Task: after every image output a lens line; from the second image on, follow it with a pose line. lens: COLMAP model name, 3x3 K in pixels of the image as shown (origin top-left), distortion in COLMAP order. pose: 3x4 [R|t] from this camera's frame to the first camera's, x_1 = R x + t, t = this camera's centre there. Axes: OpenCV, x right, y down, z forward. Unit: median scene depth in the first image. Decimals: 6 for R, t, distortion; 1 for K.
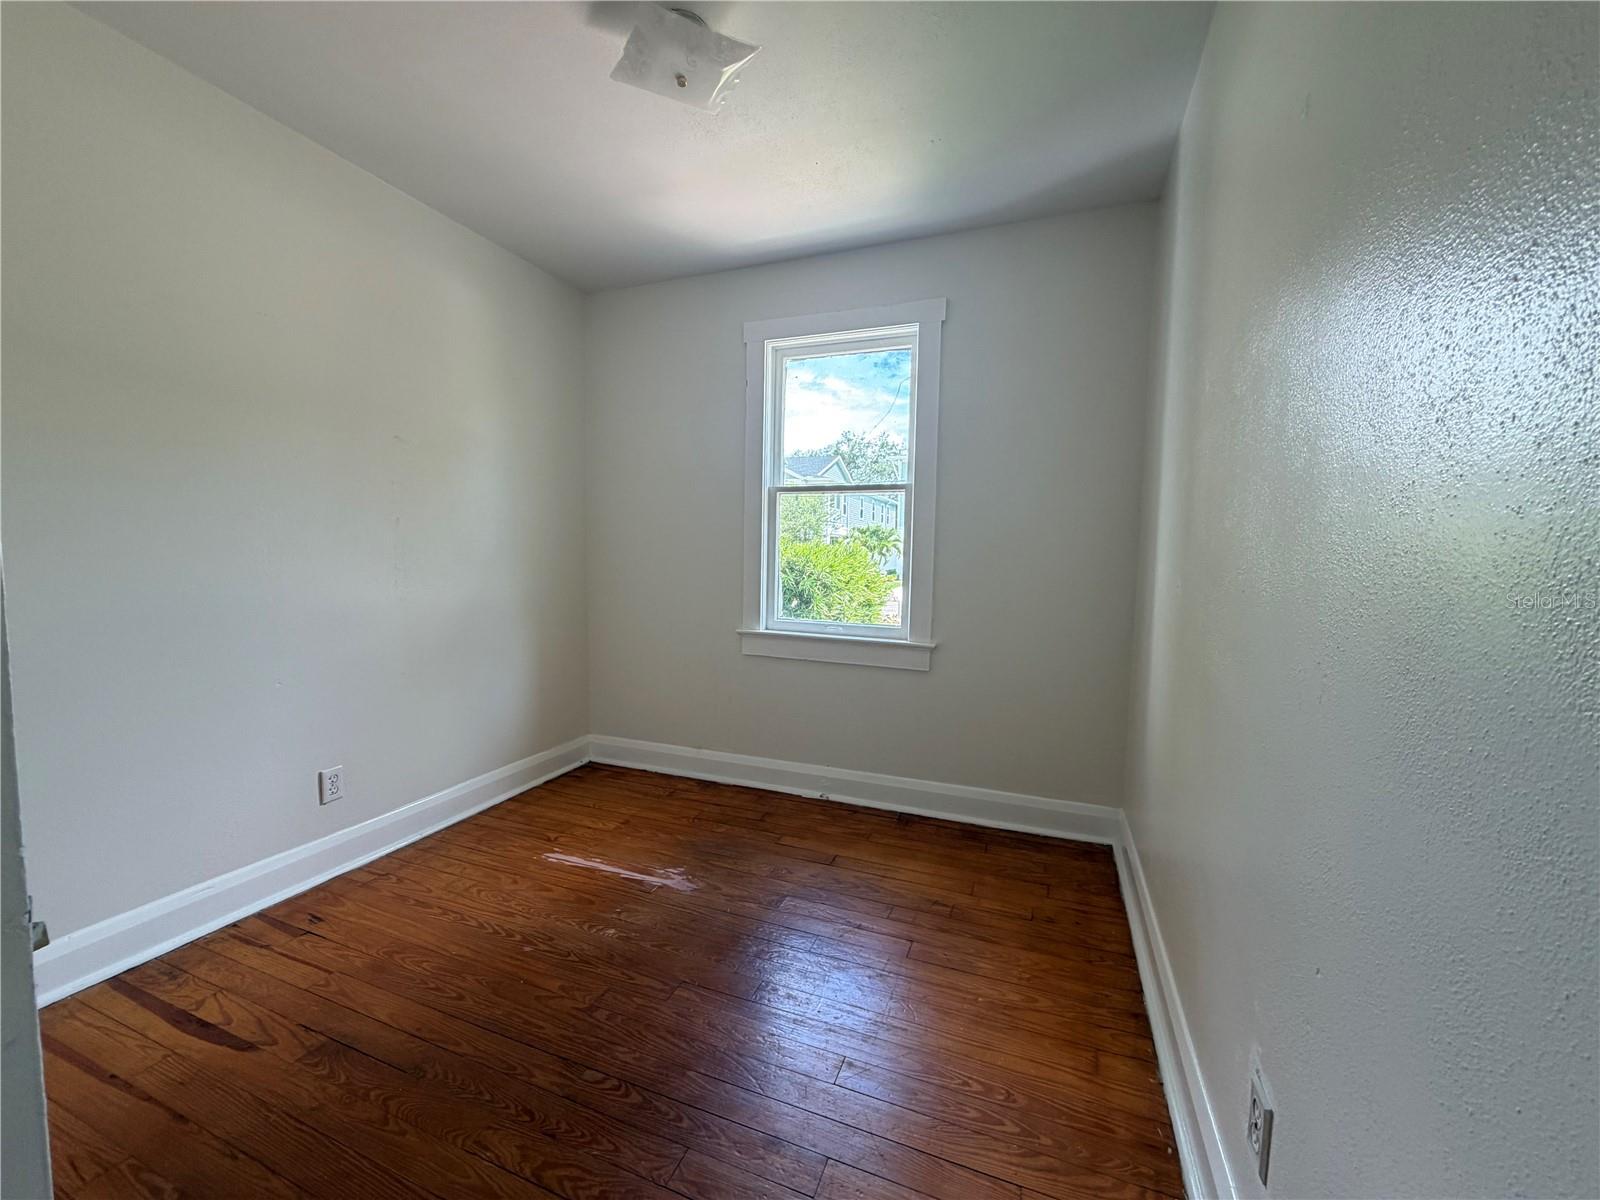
lens RADIAL K [[635.9, 0, 797.9], [0, 635.9, 599.2], [0, 0, 1]] dist [0.001125, 0.000107]
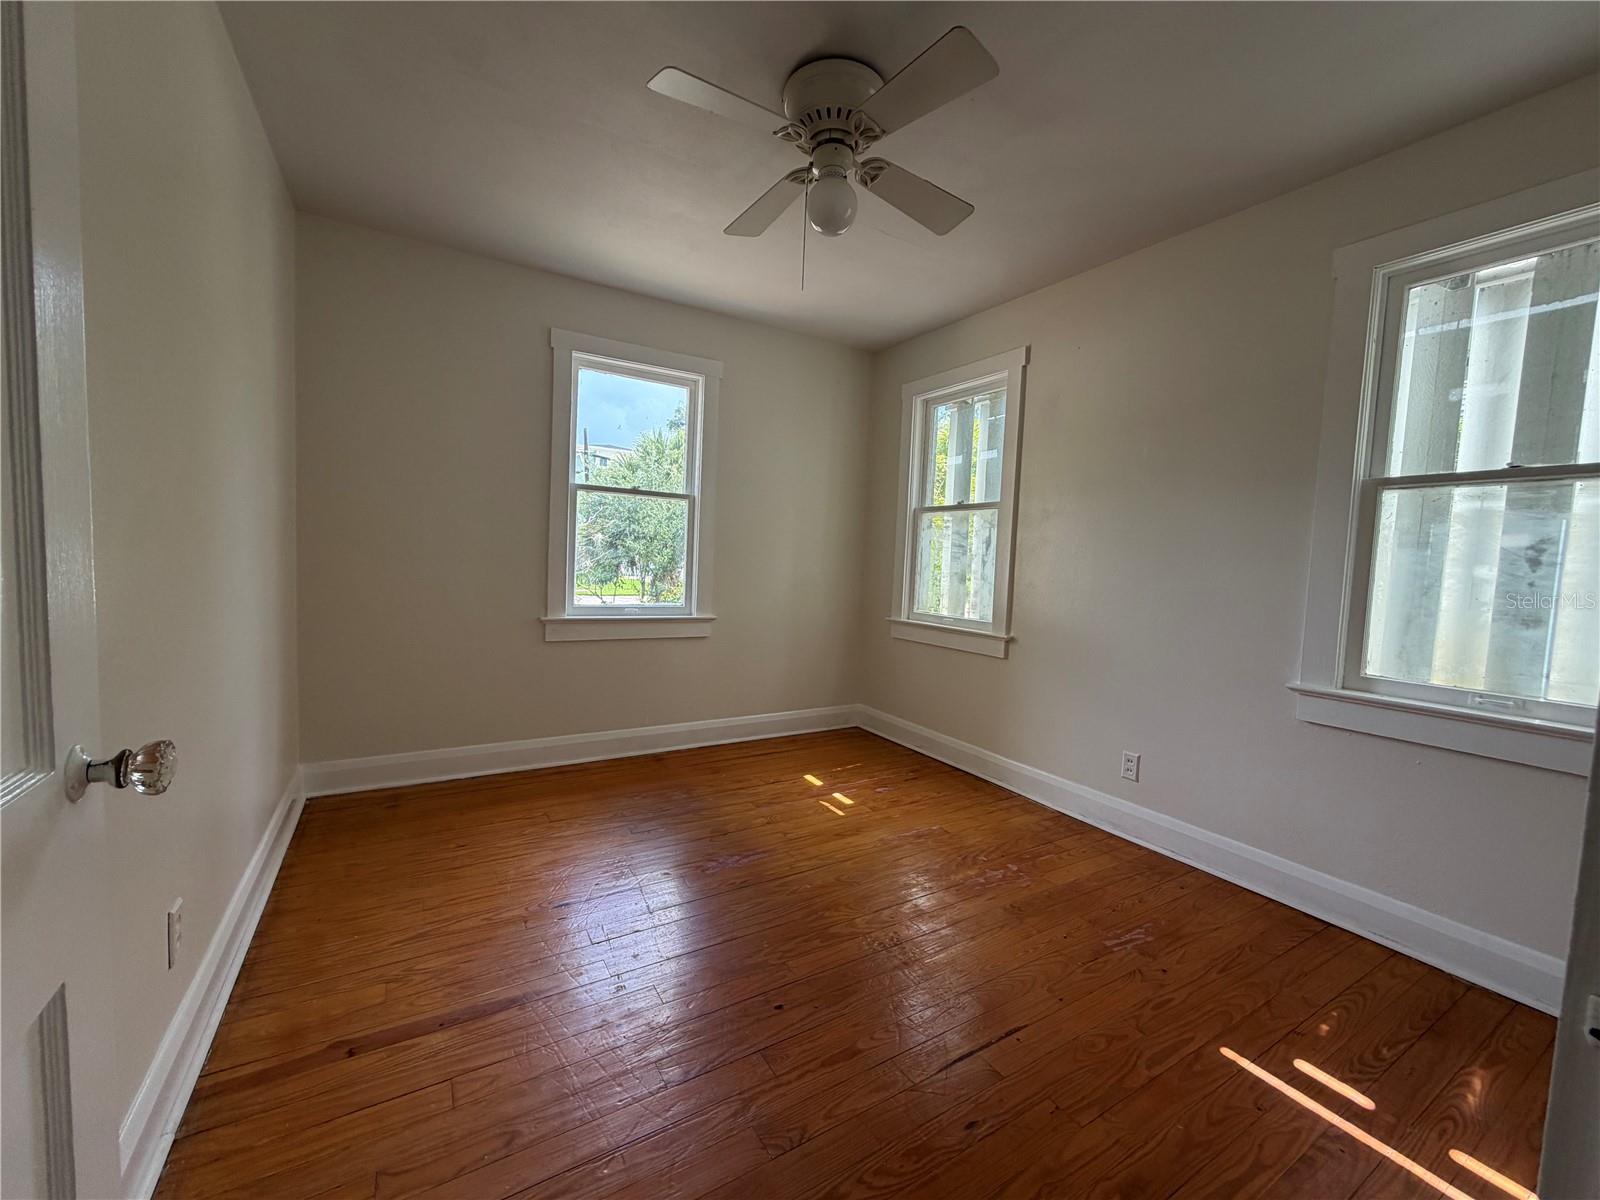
lens RADIAL K [[635.9, 0, 797.9], [0, 635.9, 599.2], [0, 0, 1]] dist [0.001125, 0.000107]
pose [[0.801442, 0.048322, -0.596117, 0.554205], [-0.065683, 0.997813, -0.007424, 0.033215], [0.594455, 0.045104, 0.802863, -0.174717]]
